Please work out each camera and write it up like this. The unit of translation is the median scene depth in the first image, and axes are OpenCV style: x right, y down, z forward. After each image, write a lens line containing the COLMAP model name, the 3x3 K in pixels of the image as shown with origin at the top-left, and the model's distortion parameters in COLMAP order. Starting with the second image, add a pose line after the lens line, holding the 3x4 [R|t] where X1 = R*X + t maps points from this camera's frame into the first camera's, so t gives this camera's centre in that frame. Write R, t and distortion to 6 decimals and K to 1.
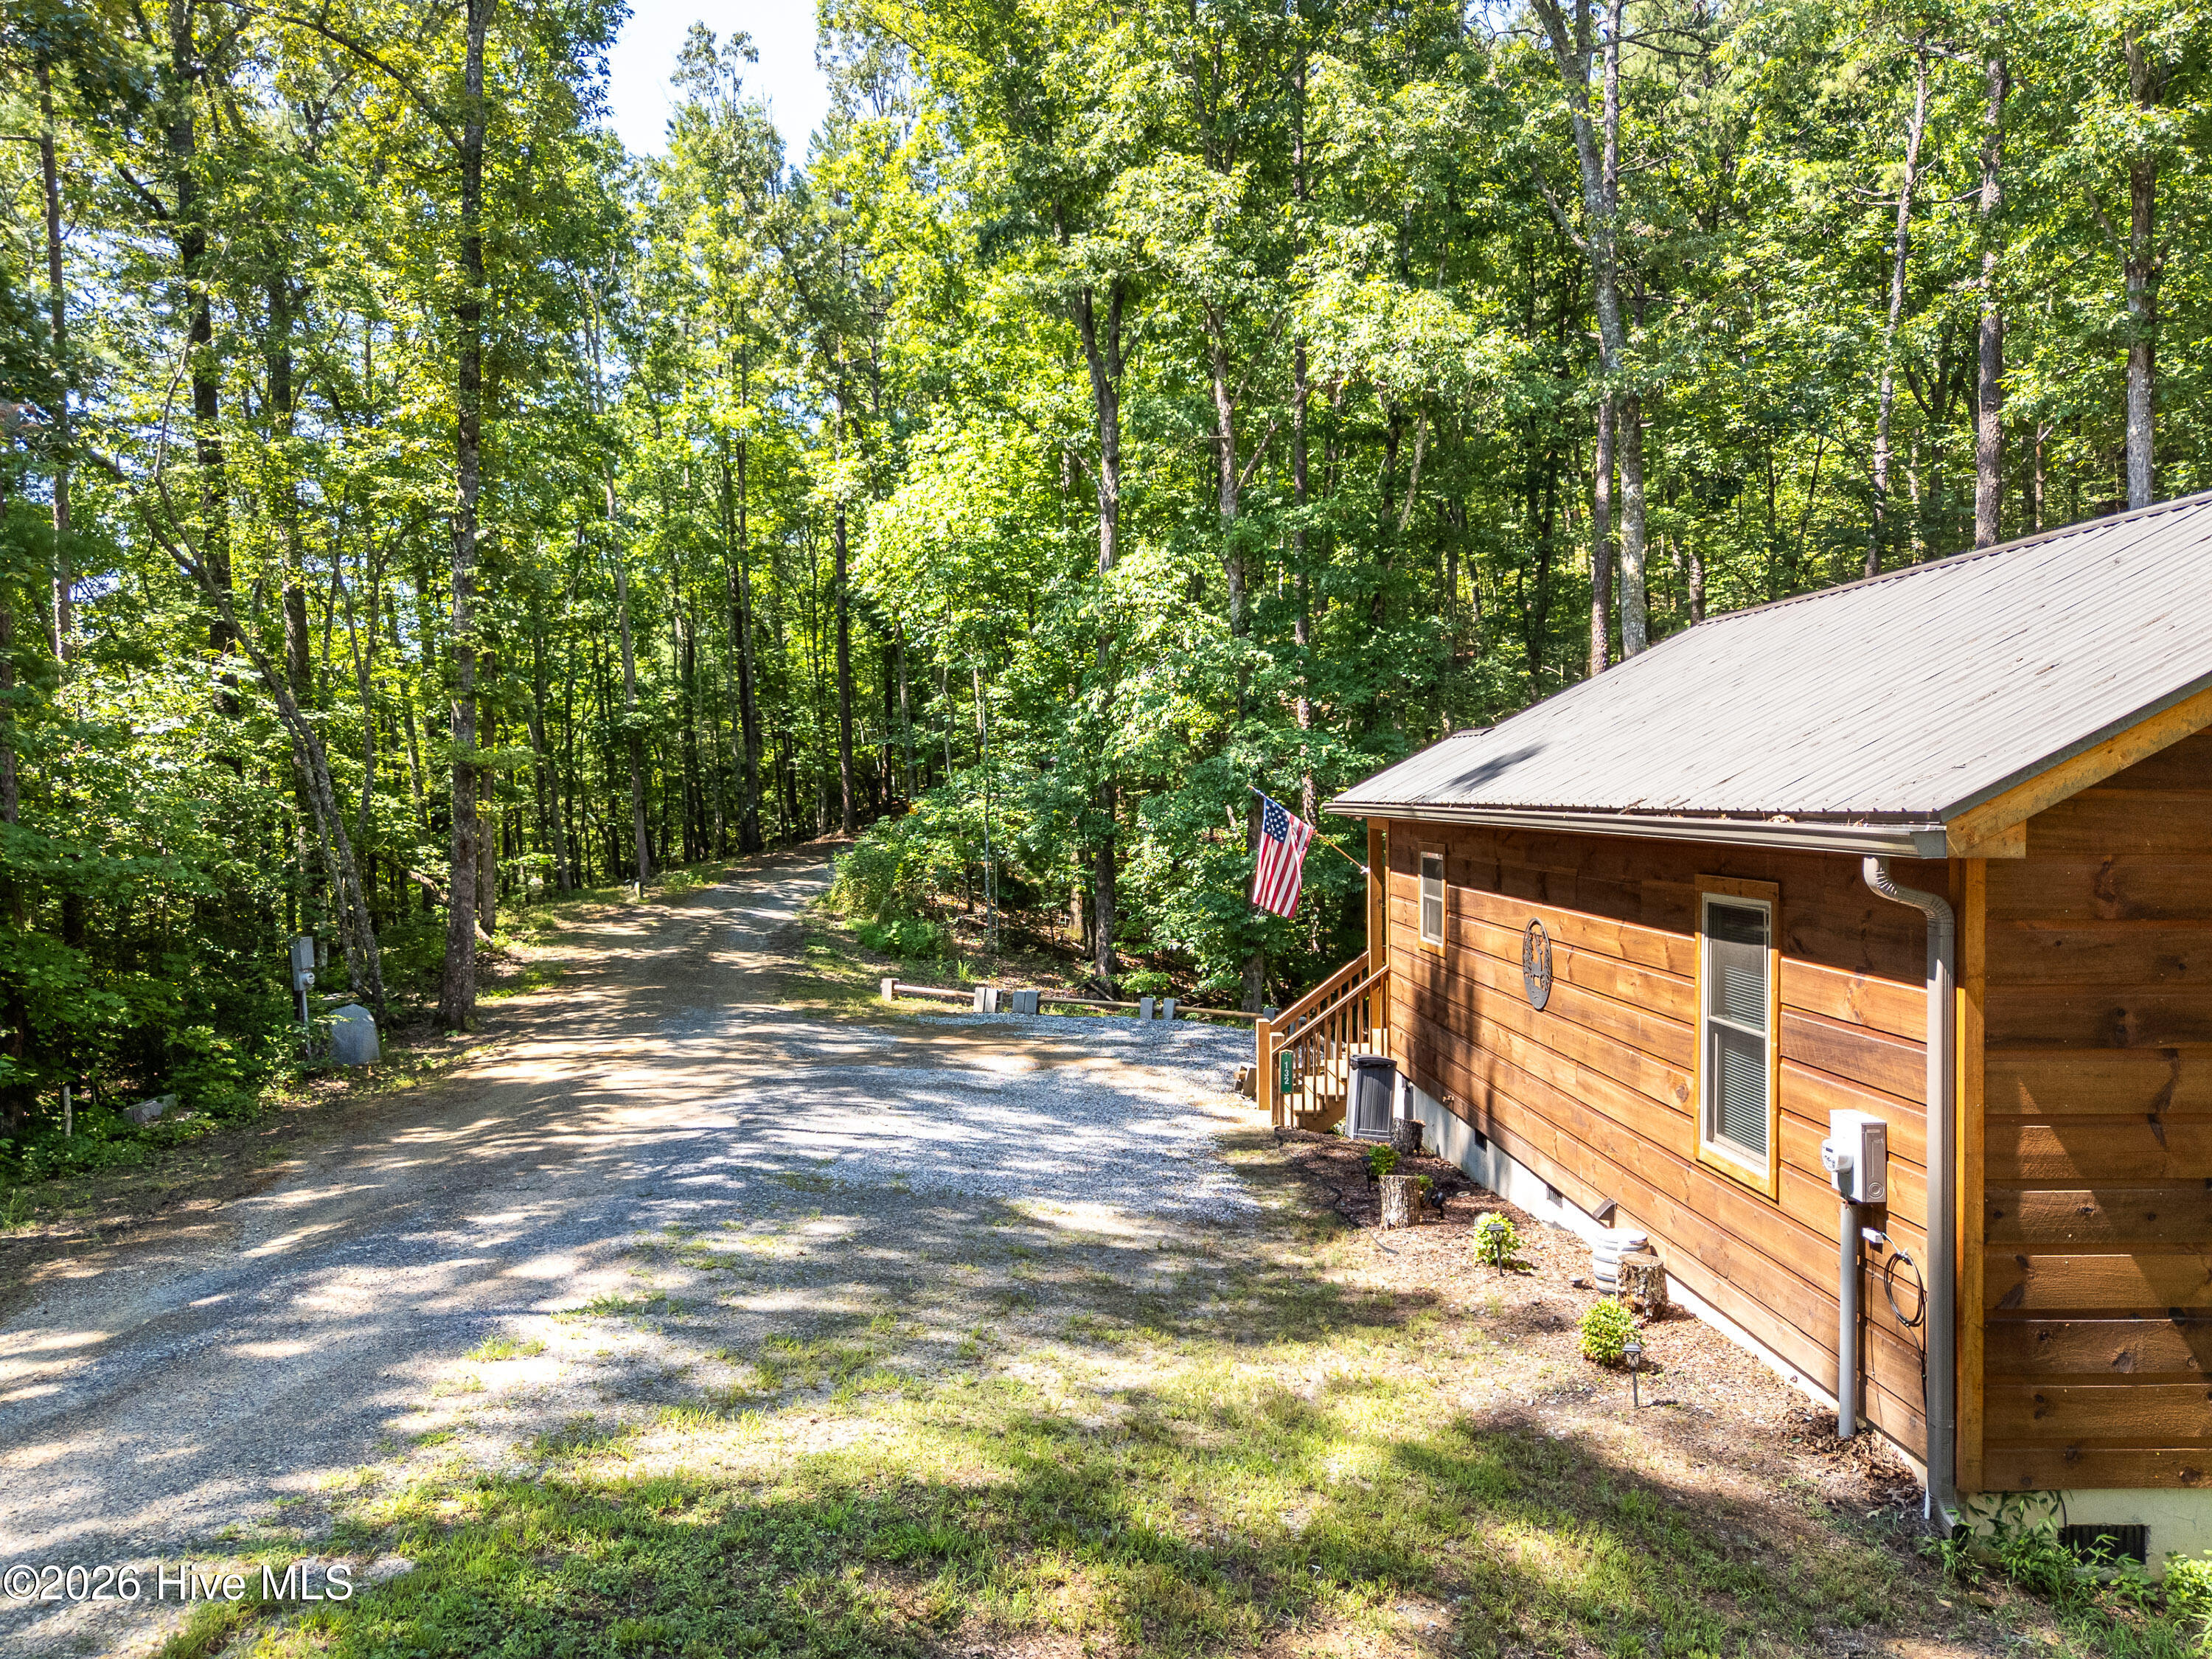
lens RADIAL K [[1646.2, 0, 1110.8], [0, 1646.2, 817.3], [0, 0, 1]] dist [0.027096, -0.014033]
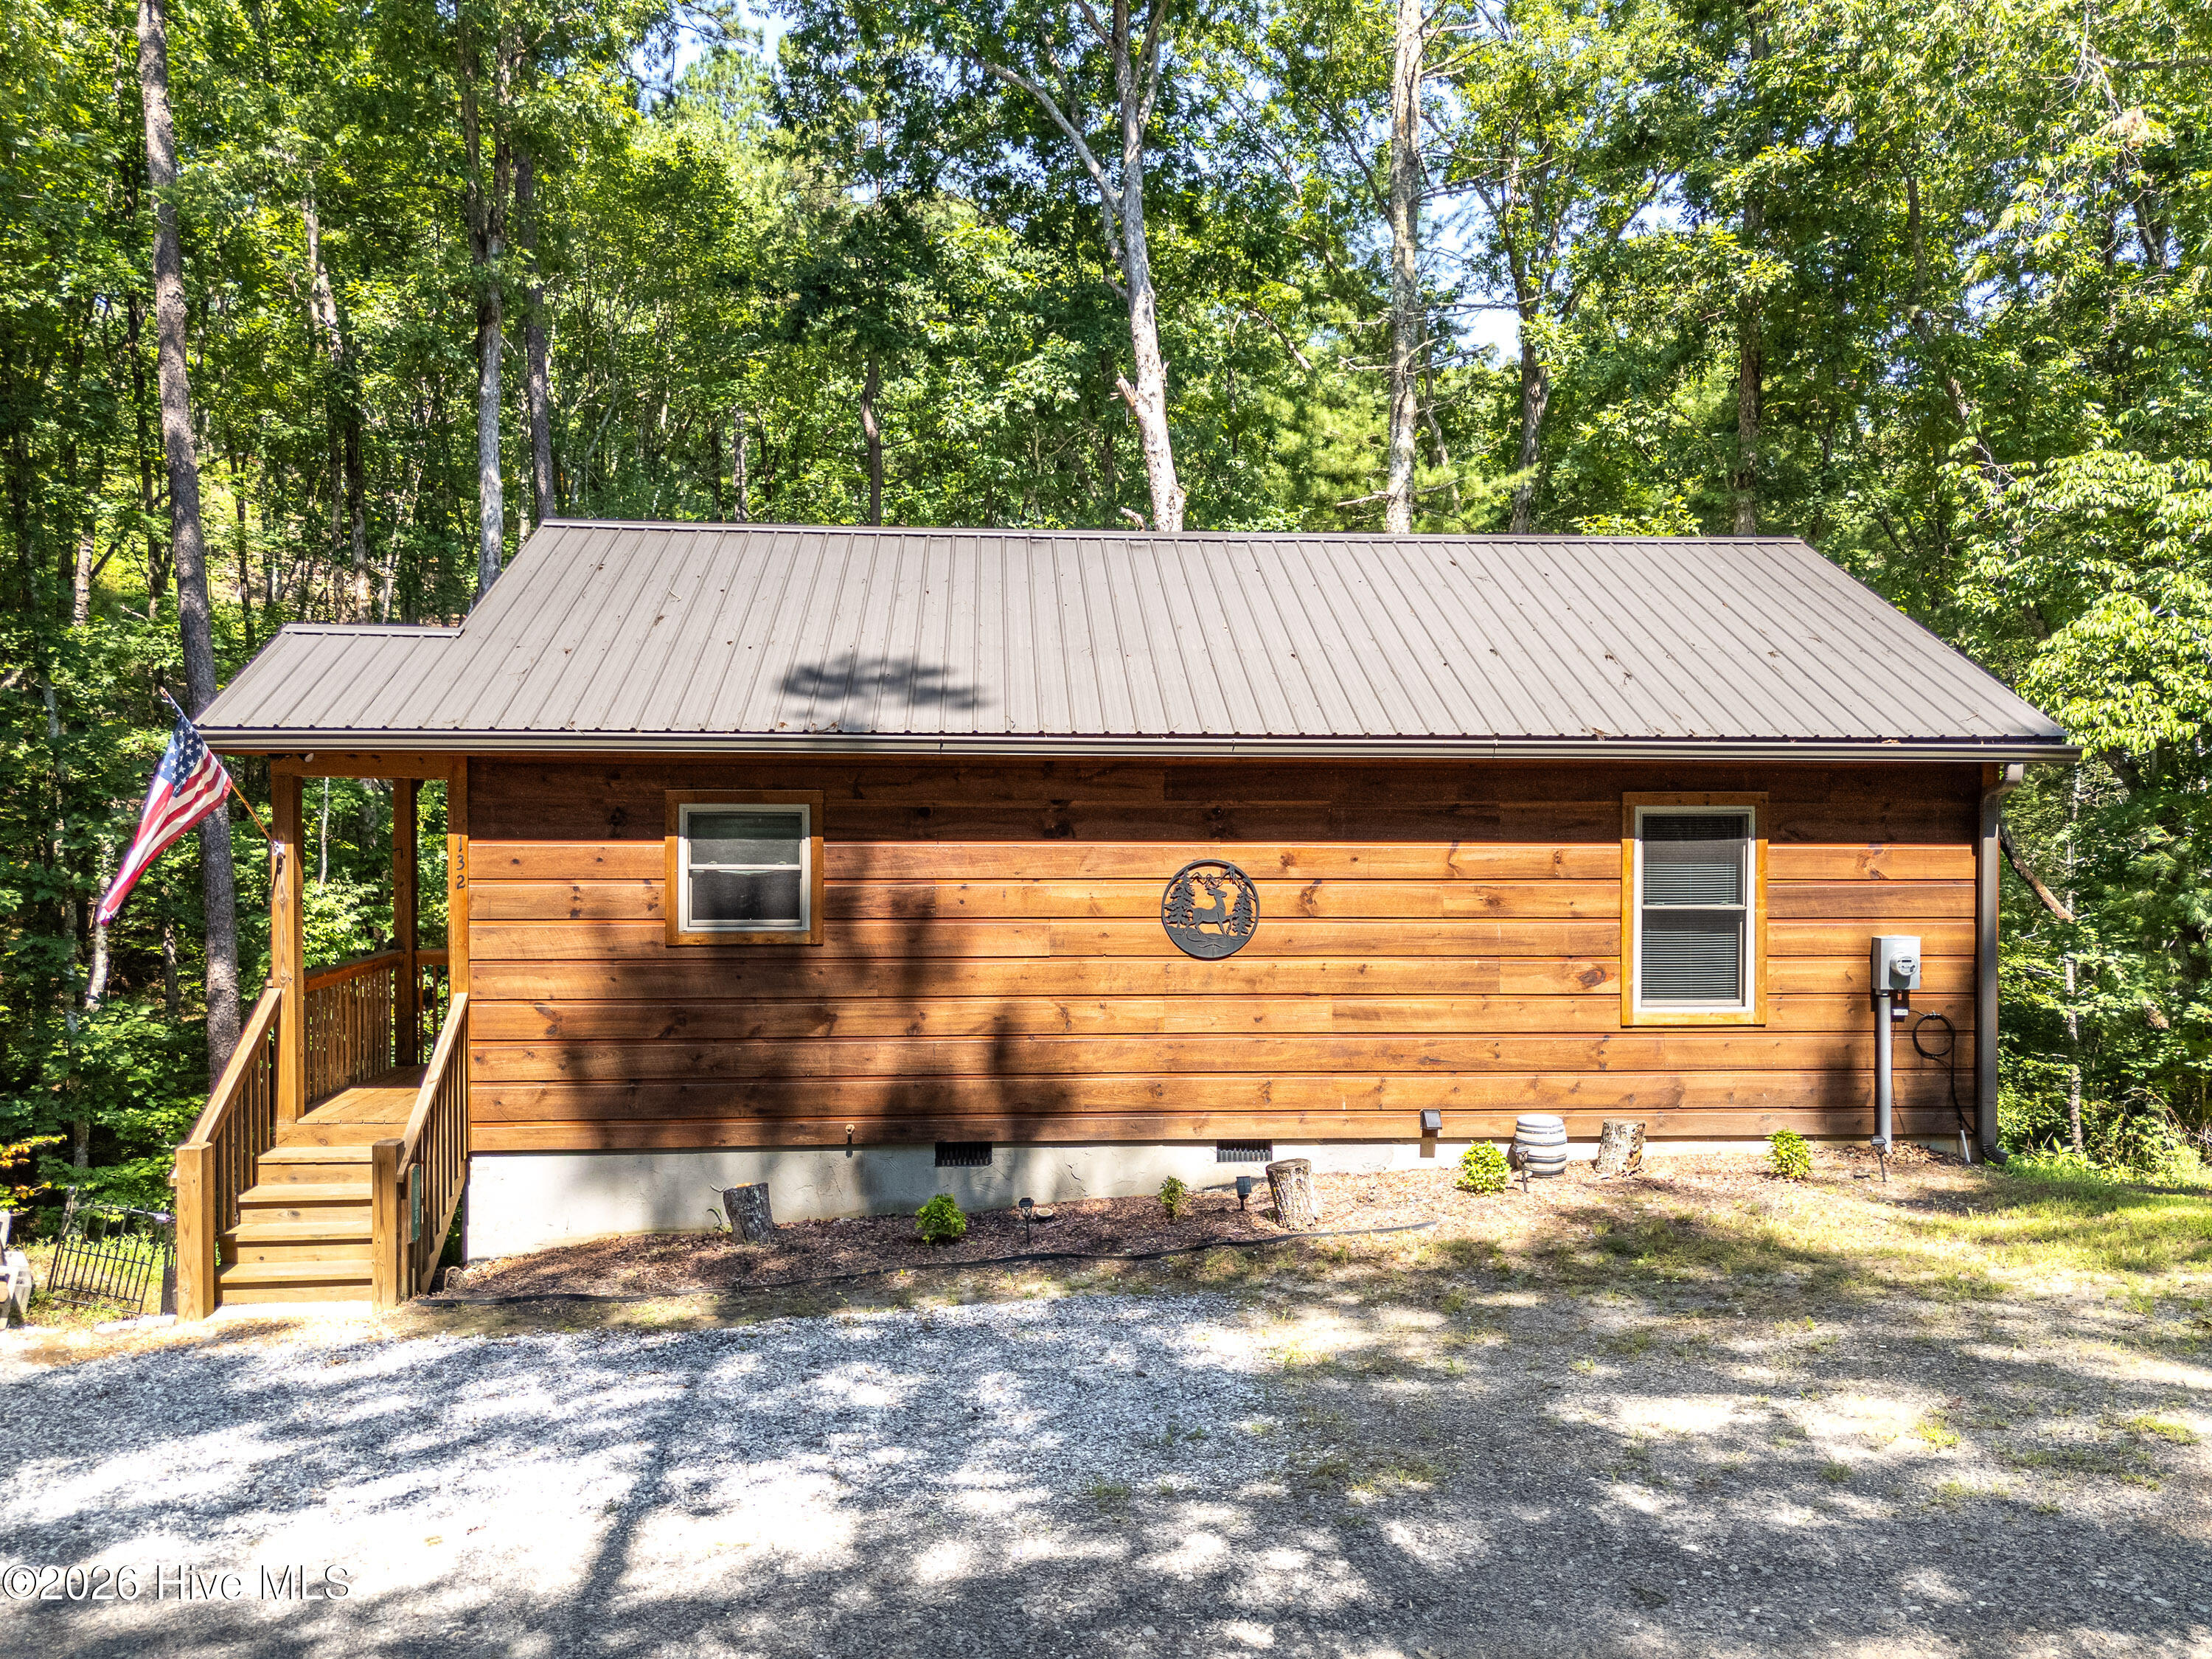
lens RADIAL K [[1646.2, 0, 1115.1], [0, 1646.2, 820.6], [0, 0, 1]] dist [0.027096, -0.014033]
pose [[-0.015924, -0.014520, 0.999768, -0.942027], [0.010868, 0.999833, 0.014694, 0.037352], [-0.999814, 0.011100, -0.015764, 1.539199]]
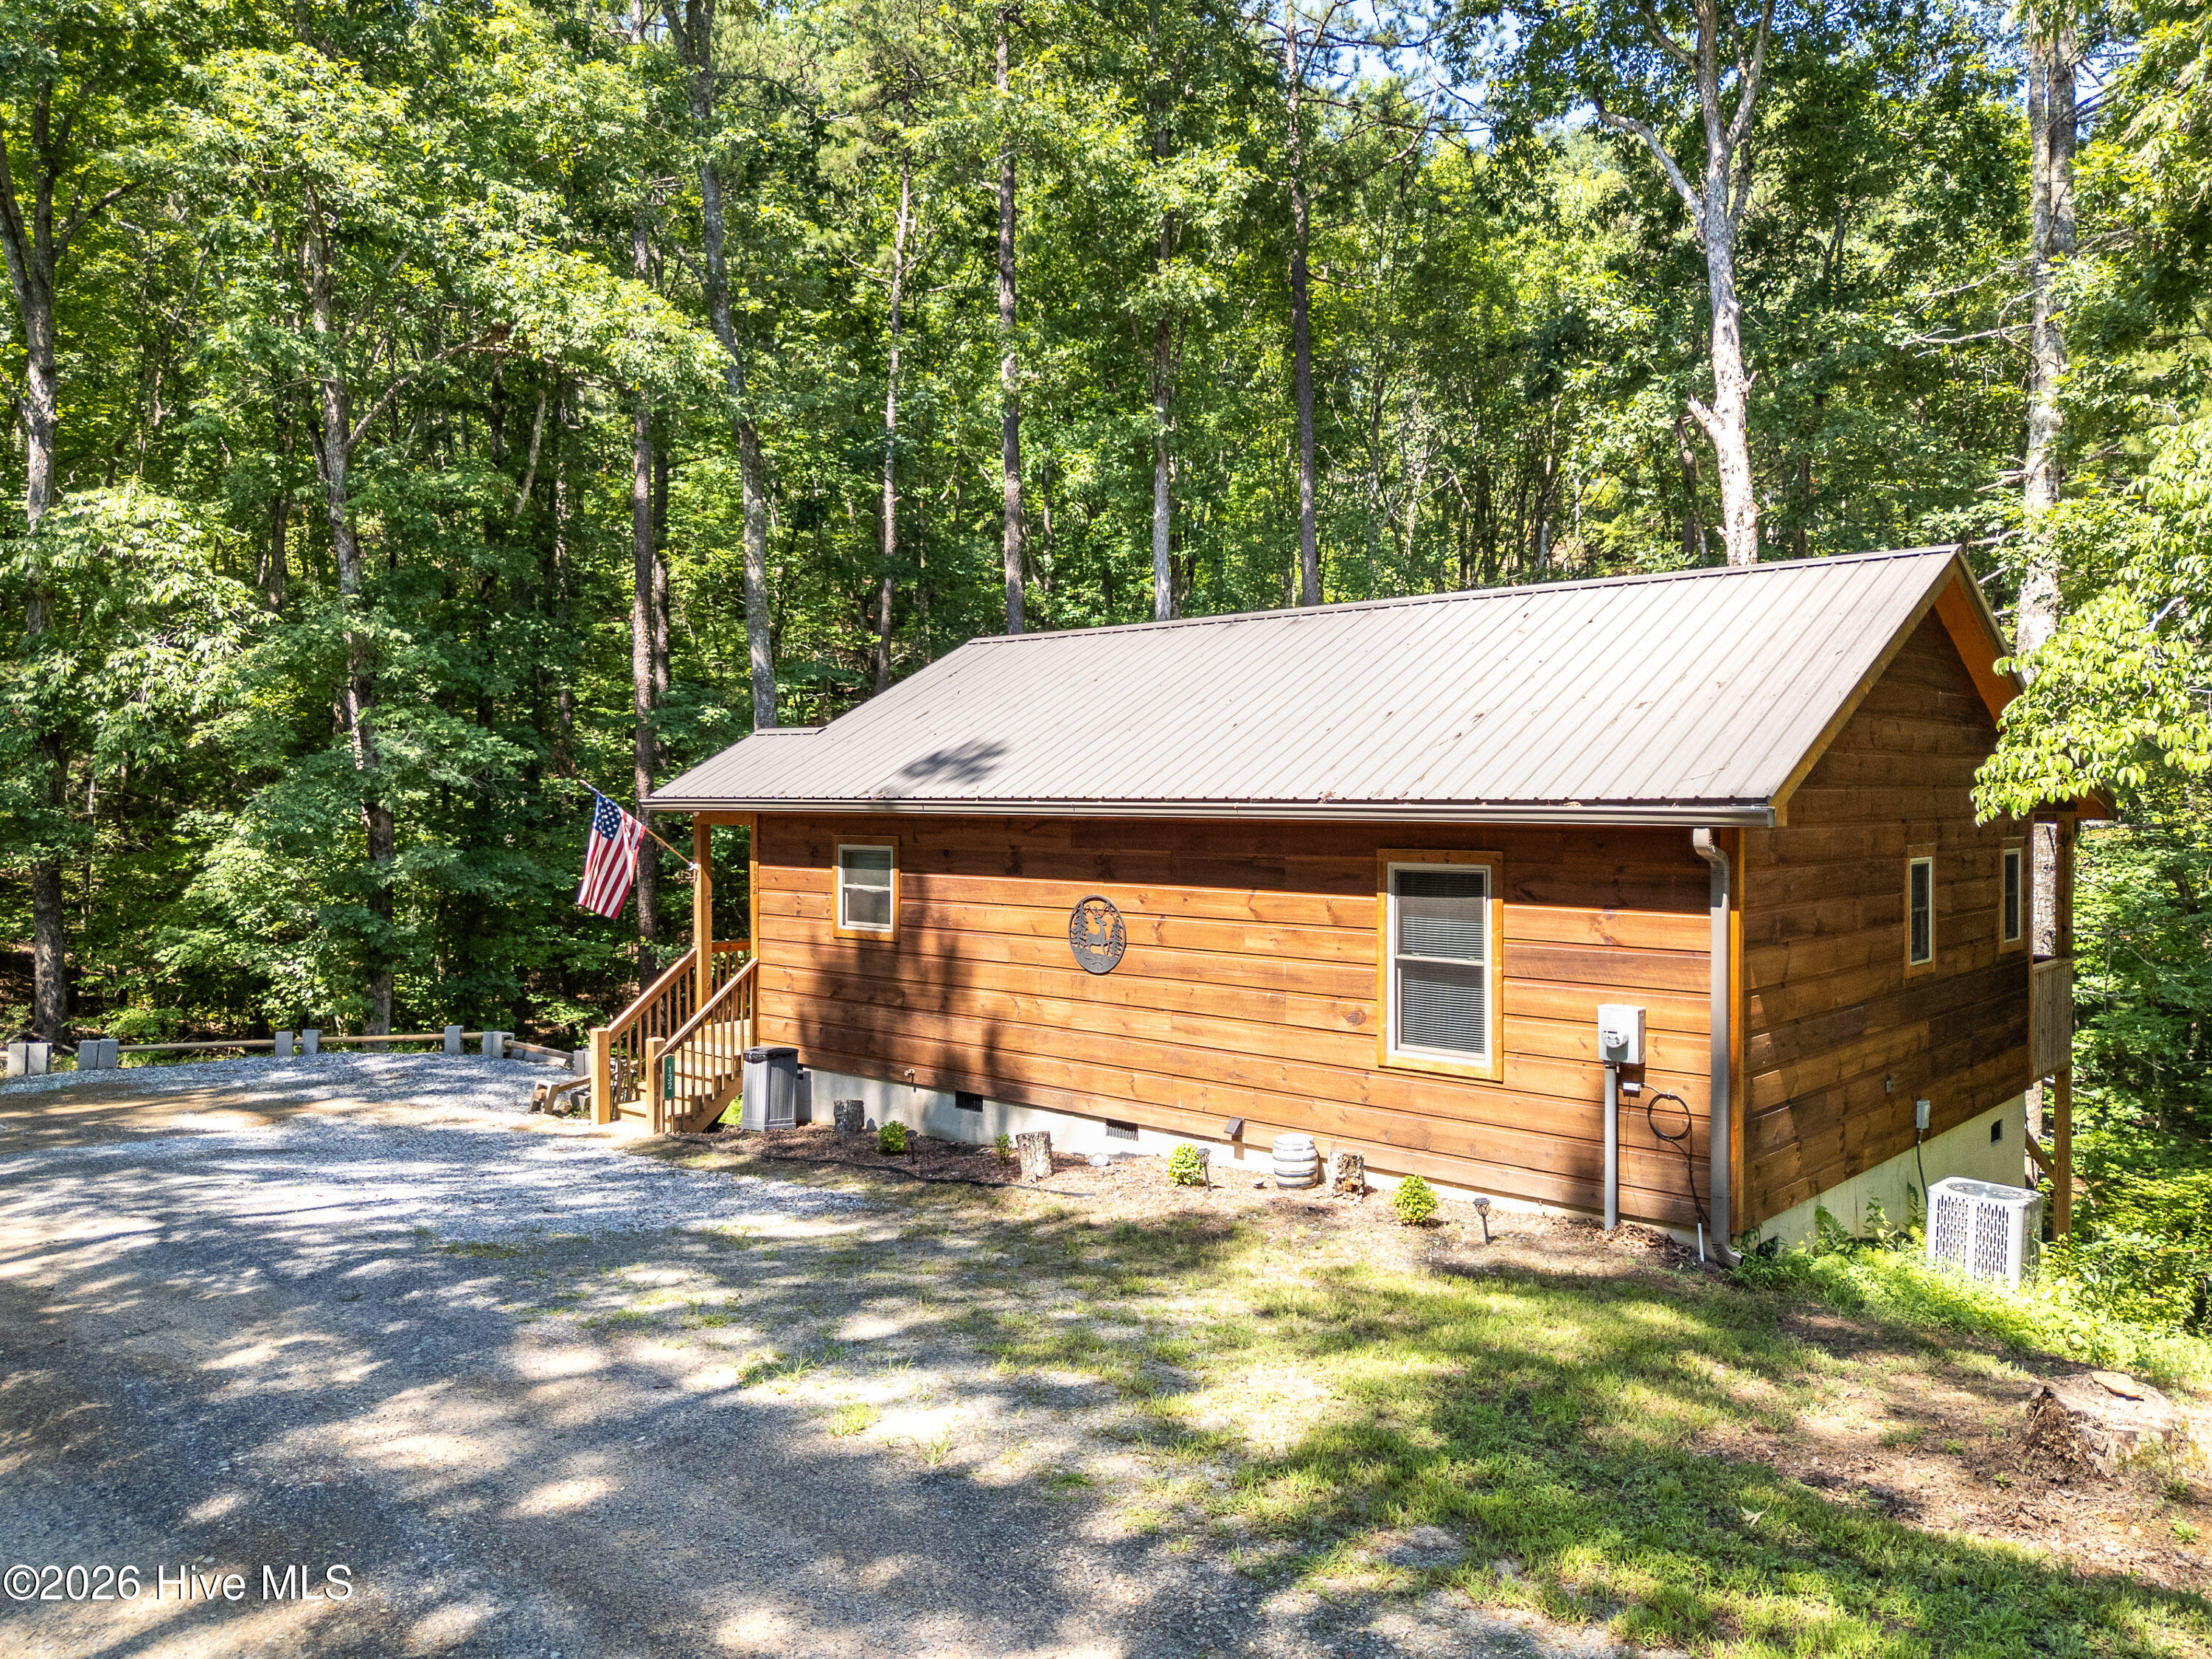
lens RADIAL K [[1646.2, 0, 1113.0], [0, 1646.2, 834.6], [0, 0, 1]] dist [0.027096, -0.014033]
pose [[0.708503, -0.019466, 0.705439, -0.791951], [0.011204, 0.999804, 0.016336, -0.000751], [-0.705619, -0.003670, 0.708582, 0.246558]]
